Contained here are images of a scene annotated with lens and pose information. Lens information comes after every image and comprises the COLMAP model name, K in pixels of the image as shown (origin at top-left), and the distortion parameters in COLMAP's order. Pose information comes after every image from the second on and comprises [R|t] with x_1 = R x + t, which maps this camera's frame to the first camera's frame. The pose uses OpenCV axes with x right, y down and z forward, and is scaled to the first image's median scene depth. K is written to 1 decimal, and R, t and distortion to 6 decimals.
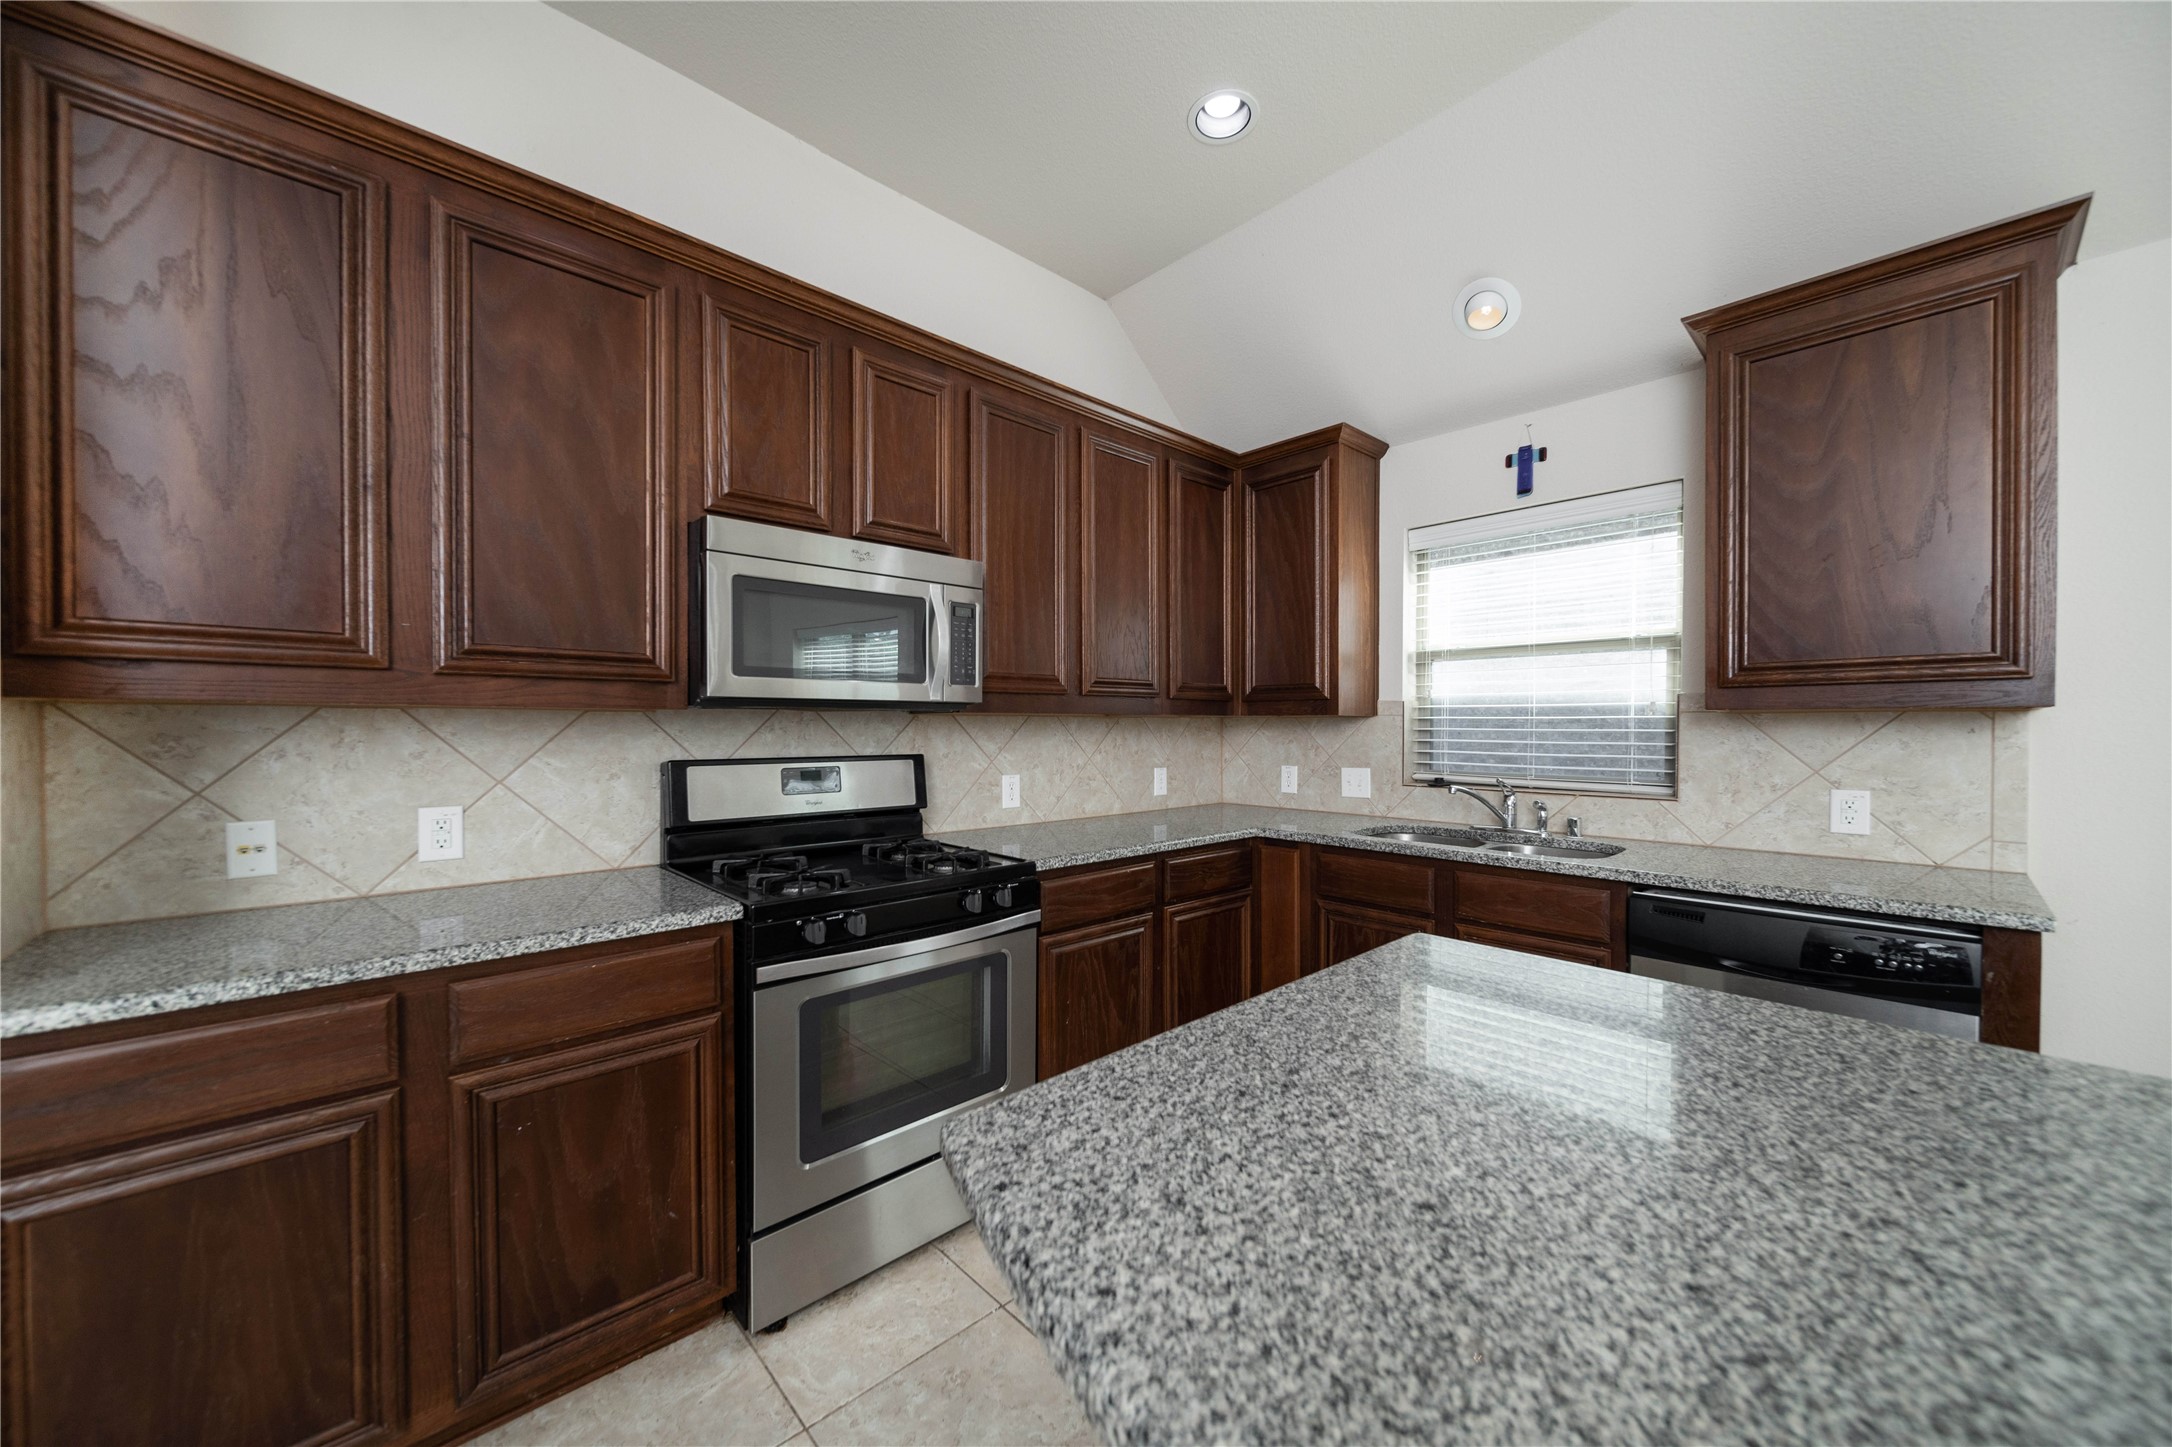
lens RADIAL K [[769.3, 0, 1083.7], [0, 769.3, 737.5], [0, 0, 1]] dist [-0.002126, -0.000048]
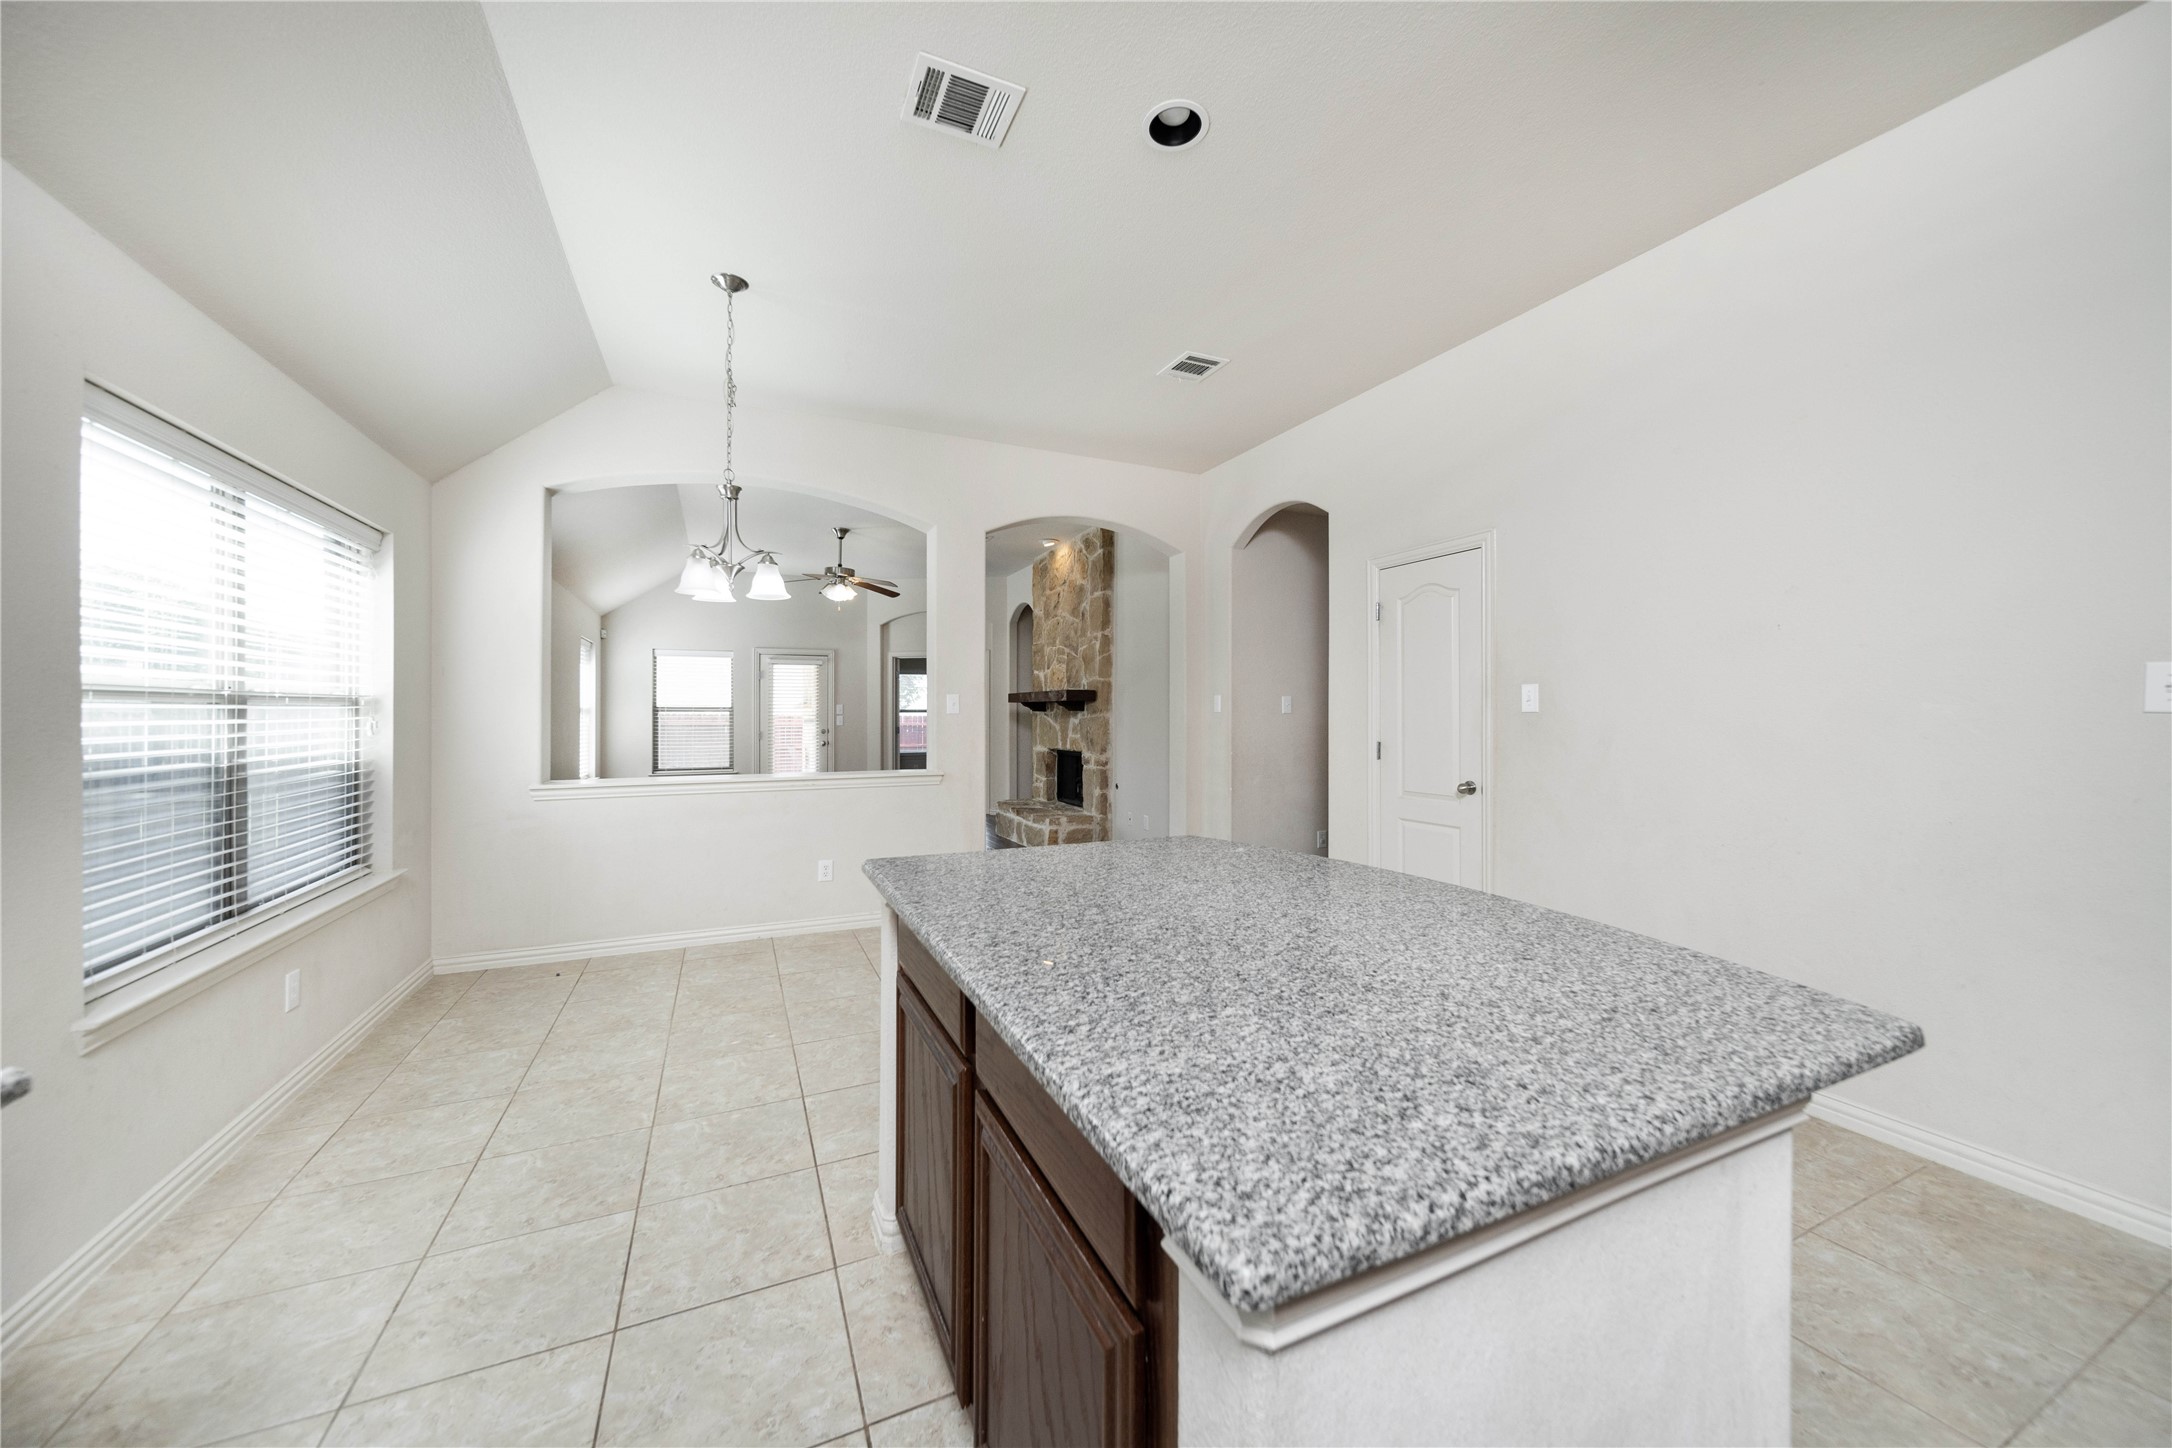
lens RADIAL K [[769.3, 0, 1091.3], [0, 769.3, 696.1], [0, 0, 1]] dist [-0.002126, -0.000048]
pose [[-0.952360, 0.009470, 0.304830, 0.283224], [0.006108, 0.999910, -0.011983, -0.016012], [-0.304916, -0.009551, -0.952331, 1.012586]]
